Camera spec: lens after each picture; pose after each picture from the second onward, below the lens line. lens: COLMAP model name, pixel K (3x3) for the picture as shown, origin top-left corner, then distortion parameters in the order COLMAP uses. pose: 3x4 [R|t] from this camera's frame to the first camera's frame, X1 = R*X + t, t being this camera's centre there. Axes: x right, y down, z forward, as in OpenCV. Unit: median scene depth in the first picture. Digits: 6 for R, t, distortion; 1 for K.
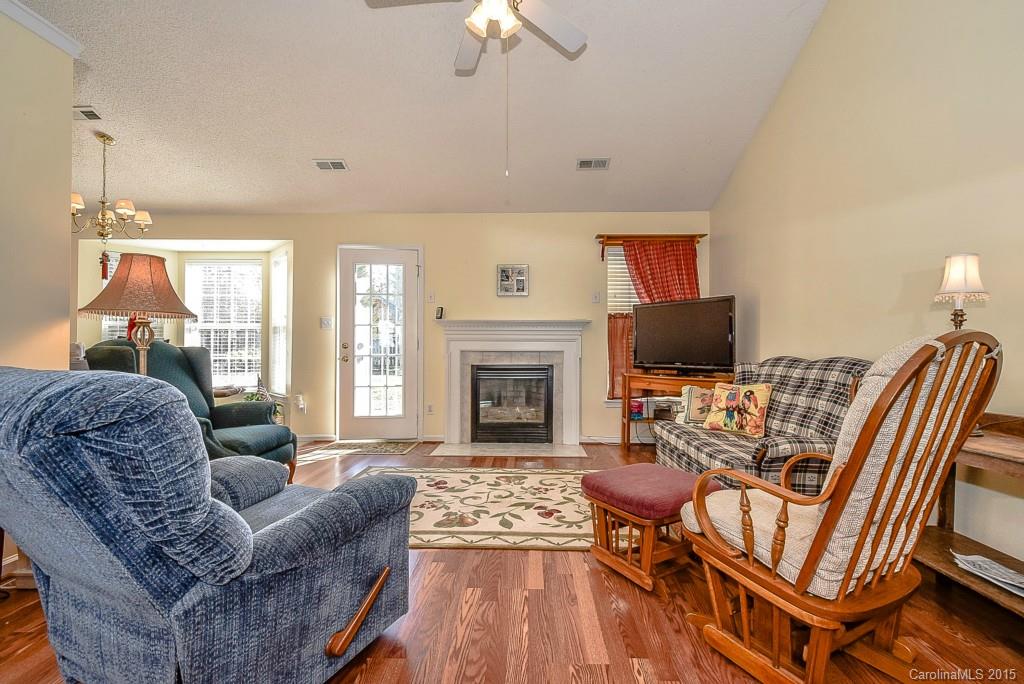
lens RADIAL K [[446.5, 0, 519.4], [0, 446.5, 340.3], [0, 0, 1]] dist [0.010090, -0.003445]
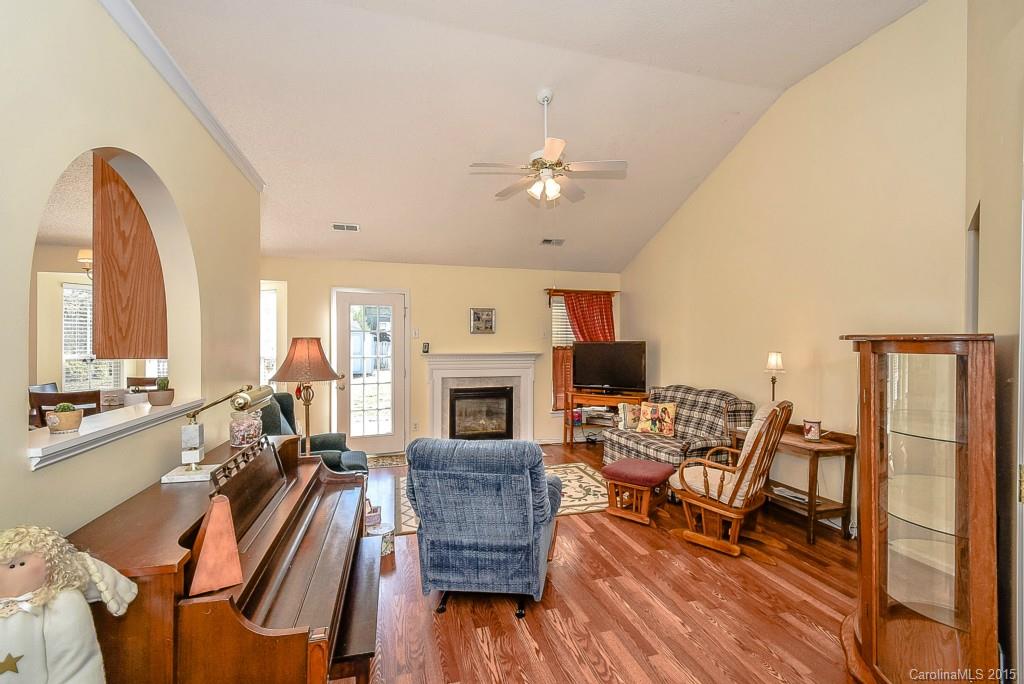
lens RADIAL K [[446.5, 0, 522.7], [0, 446.5, 343.5], [0, 0, 1]] dist [0.010090, -0.003445]
pose [[0.950694, -0.003876, 0.310108, -0.481136], [-0.001860, 0.999833, 0.018199, -0.149754], [-0.310126, -0.017879, 0.950527, -0.385052]]
